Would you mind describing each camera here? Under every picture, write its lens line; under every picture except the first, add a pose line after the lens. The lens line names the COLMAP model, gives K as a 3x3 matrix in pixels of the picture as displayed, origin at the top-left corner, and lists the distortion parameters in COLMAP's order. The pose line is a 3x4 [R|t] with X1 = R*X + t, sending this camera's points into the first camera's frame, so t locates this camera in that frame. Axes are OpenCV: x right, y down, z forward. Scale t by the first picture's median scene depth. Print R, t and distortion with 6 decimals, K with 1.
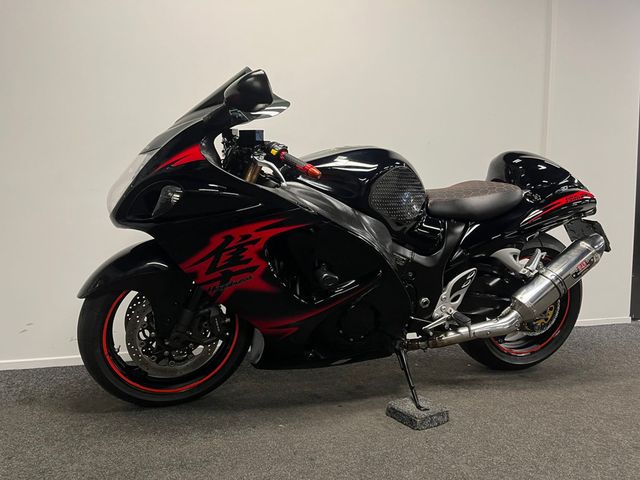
lens RADIAL K [[489.3, 0, 315.8], [0, 489.3, 238.6], [0, 0, 1]] dist [0.007397, 0.003959]
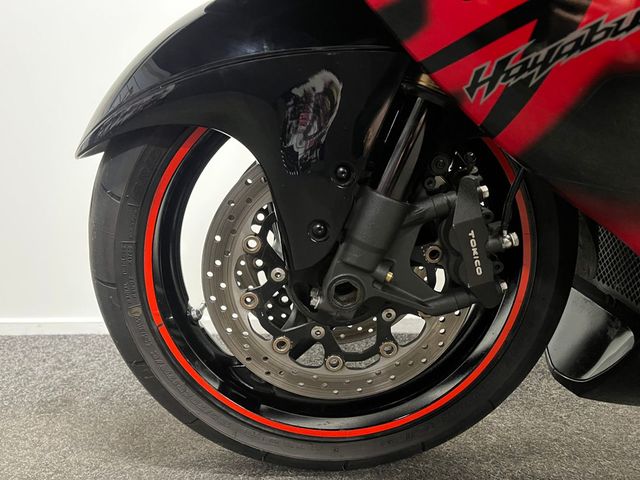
lens RADIAL K [[489.3, 0, 319.3], [0, 489.3, 241.9], [0, 0, 1]] dist [0.007397, 0.003959]
pose [[0.935671, 0.014424, -0.352578, -0.186190], [0.016209, 0.996353, 0.083777, 0.144033], [0.352501, -0.084103, 0.932025, 0.691858]]
